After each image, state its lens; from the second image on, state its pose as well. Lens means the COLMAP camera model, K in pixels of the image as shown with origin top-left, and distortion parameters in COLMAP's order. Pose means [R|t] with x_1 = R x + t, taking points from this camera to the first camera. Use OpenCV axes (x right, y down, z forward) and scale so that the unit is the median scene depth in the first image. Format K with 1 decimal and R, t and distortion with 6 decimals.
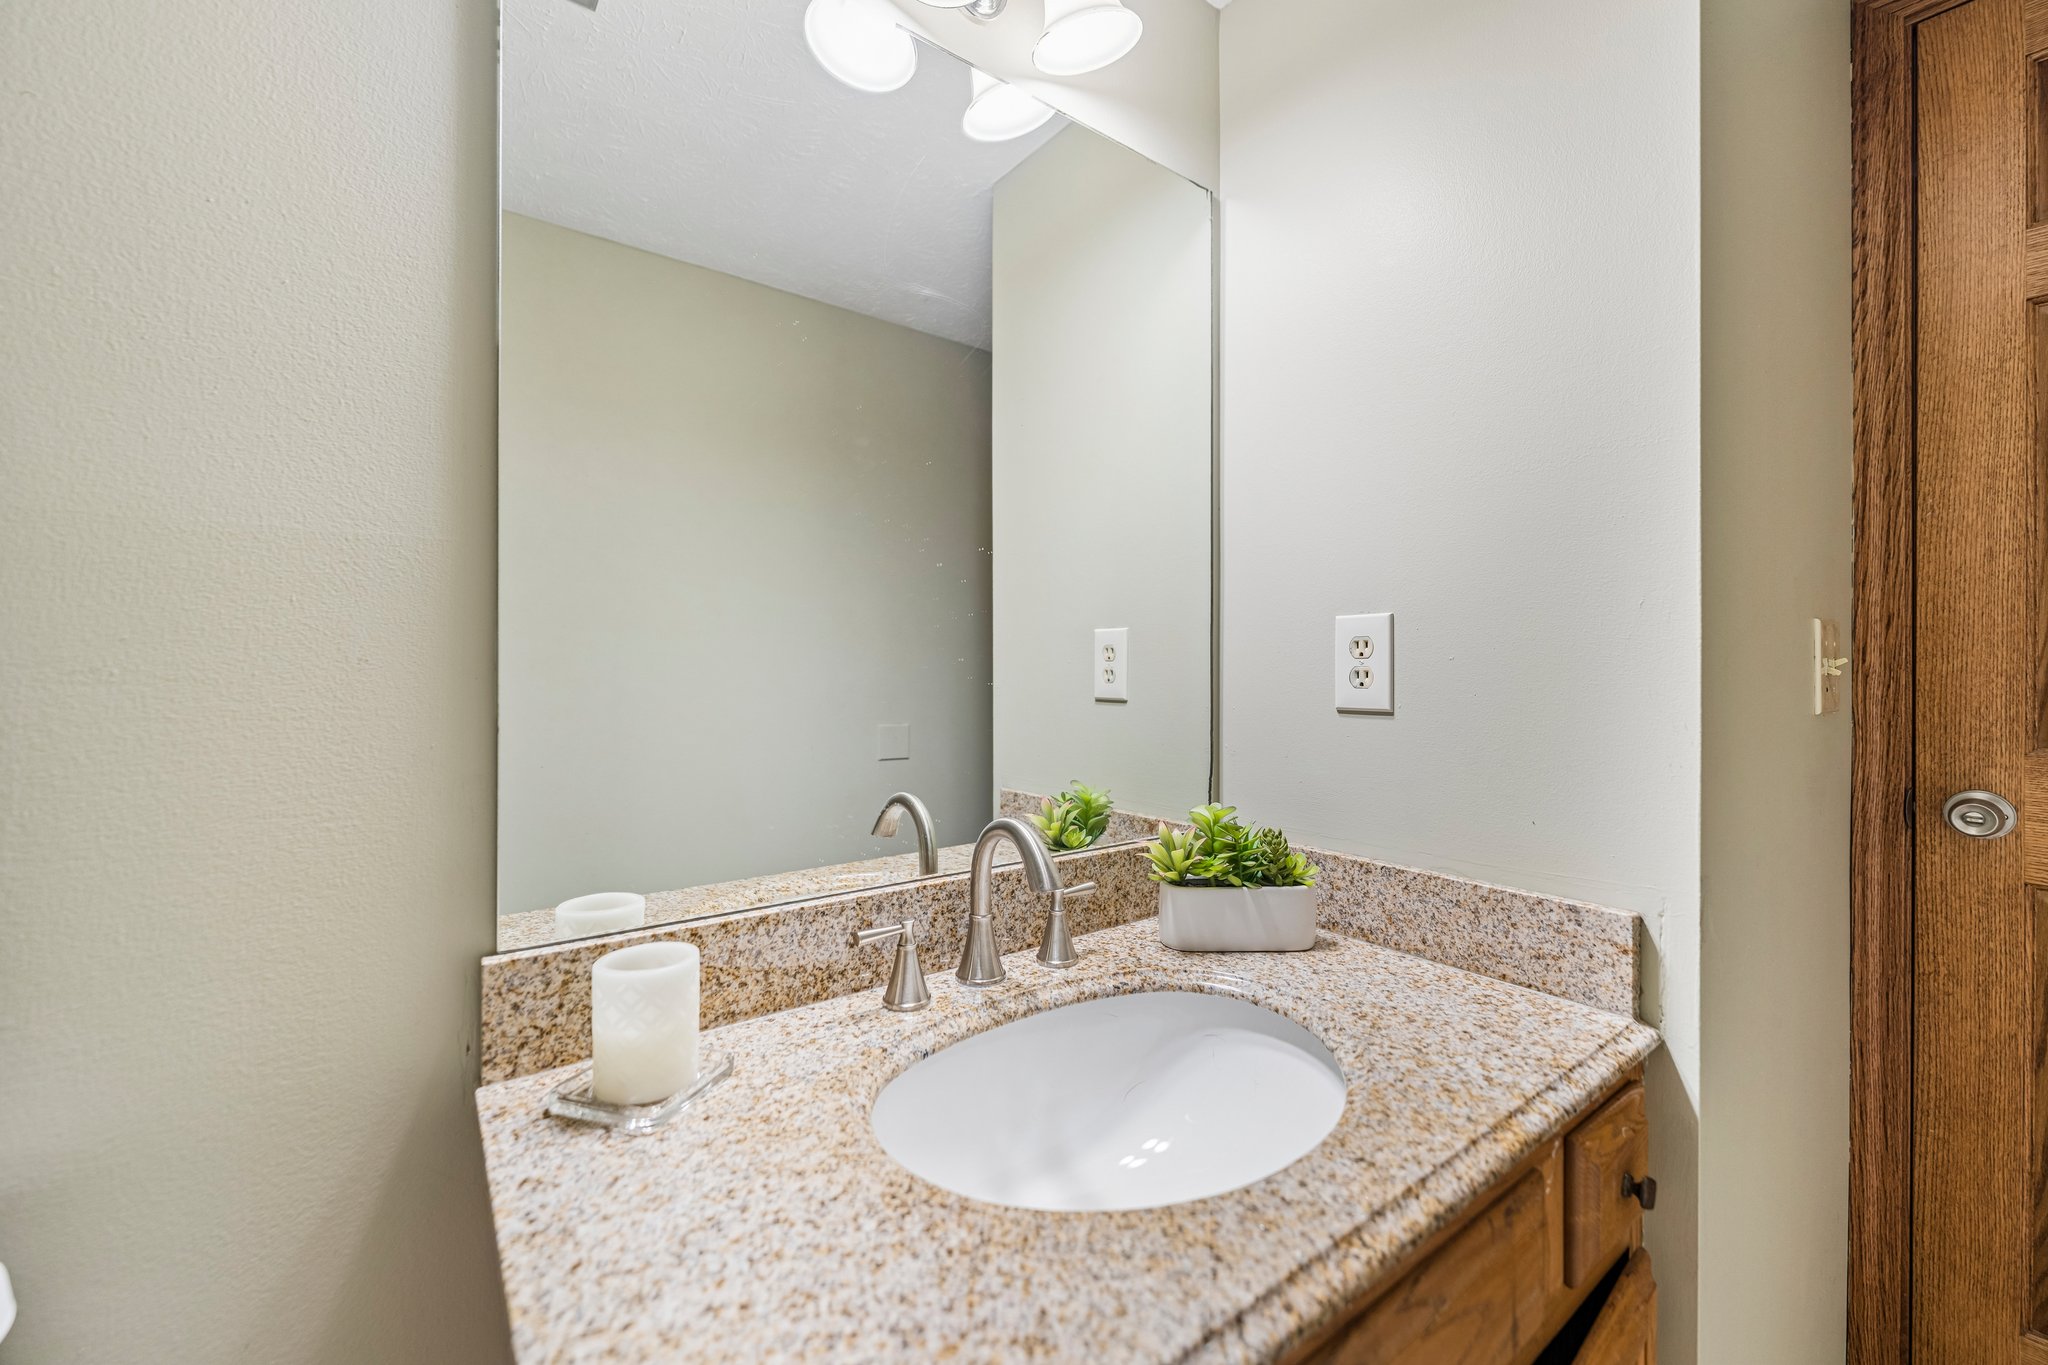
lens RADIAL K [[818.9, 0, 1033.7], [0, 818.9, 672.4], [0, 0, 1]] dist [-0.006406, 0.000678]
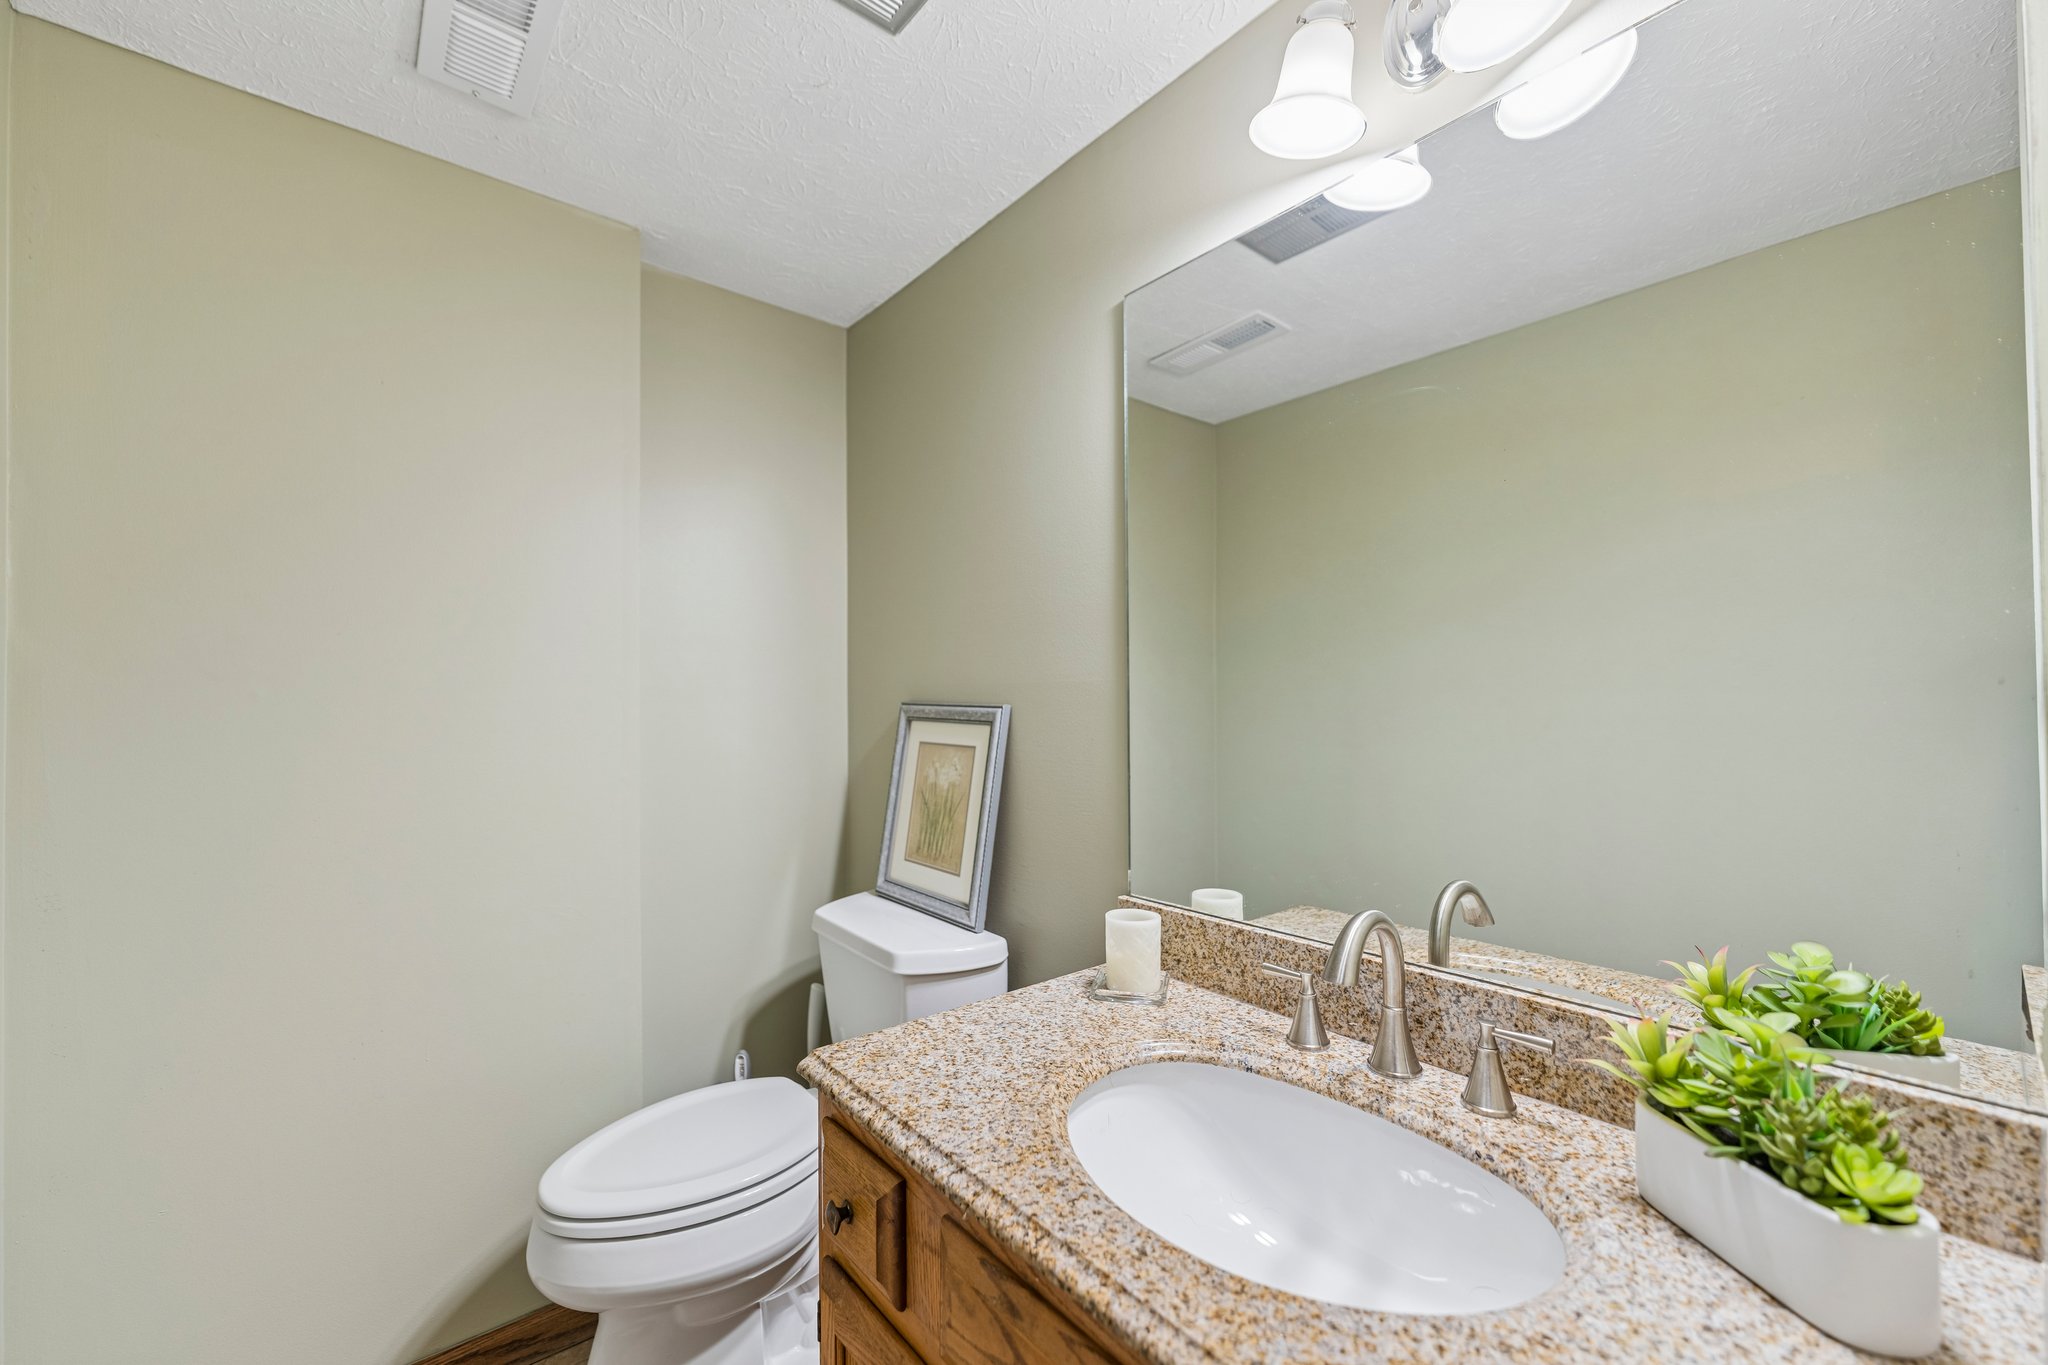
lens RADIAL K [[818.9, 0, 1032.6], [0, 818.9, 694.1], [0, 0, 1]] dist [-0.006406, 0.000678]
pose [[0.050209, -0.012423, -0.998661, 1.066437], [-0.004024, 0.999912, -0.012641, -0.085596], [0.998731, 0.004653, 0.050155, 0.581796]]
